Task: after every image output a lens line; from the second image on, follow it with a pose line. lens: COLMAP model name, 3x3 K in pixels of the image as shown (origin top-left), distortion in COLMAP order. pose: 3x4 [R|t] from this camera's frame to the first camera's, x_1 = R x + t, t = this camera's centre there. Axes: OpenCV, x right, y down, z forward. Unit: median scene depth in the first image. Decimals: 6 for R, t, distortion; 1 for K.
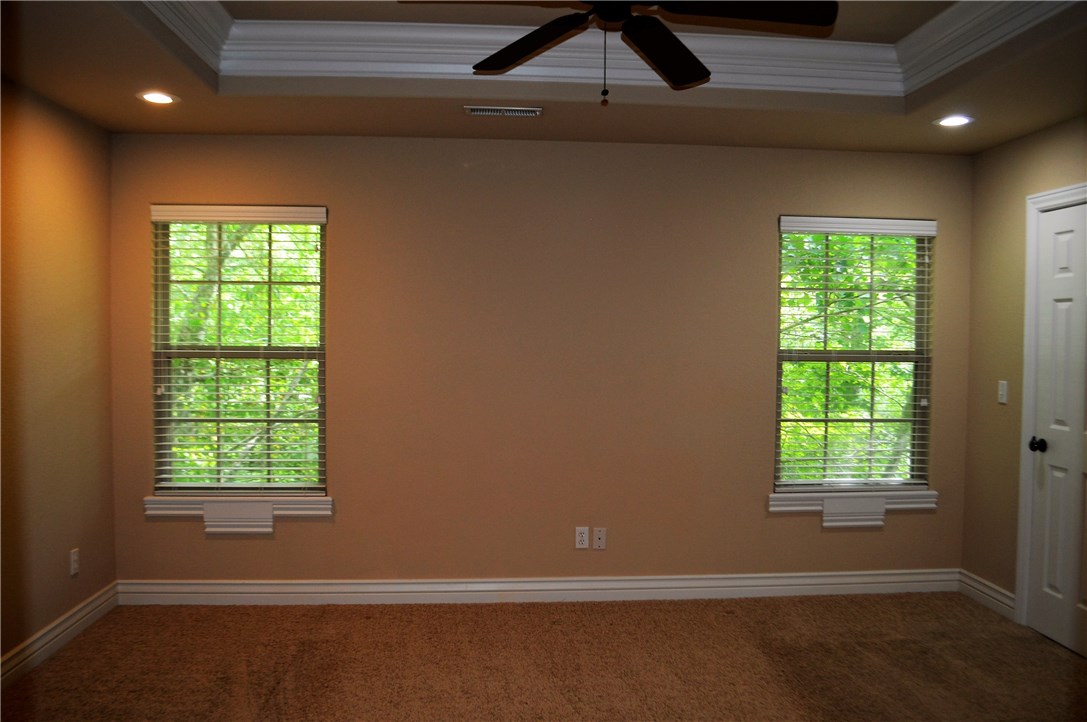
lens RADIAL K [[865.3, 0, 559.8], [0, 865.3, 360.5], [0, 0, 1]] dist [-0.075588, -0.004656]
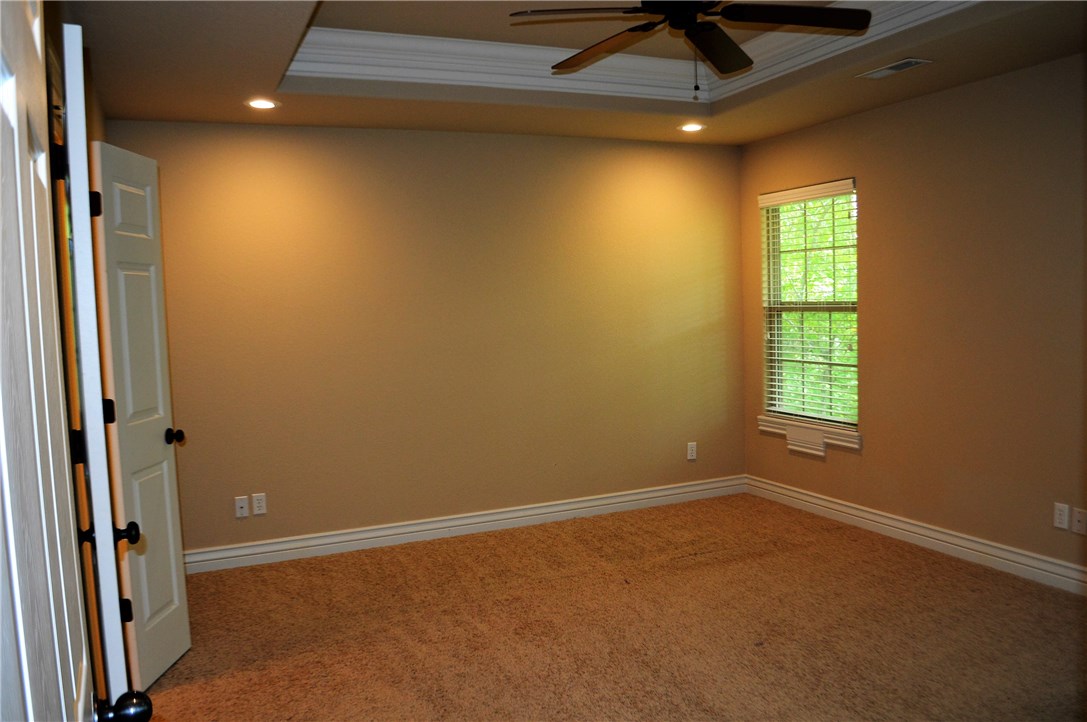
lens RADIAL K [[865.3, 0, 559.8], [0, 865.3, 360.5], [0, 0, 1]] dist [-0.075588, -0.004656]
pose [[0.335924, 0.047796, -0.940676, 0.670606], [0.002102, 0.998671, 0.051494, 0.003261], [0.941887, -0.019275, 0.335377, 0.247494]]
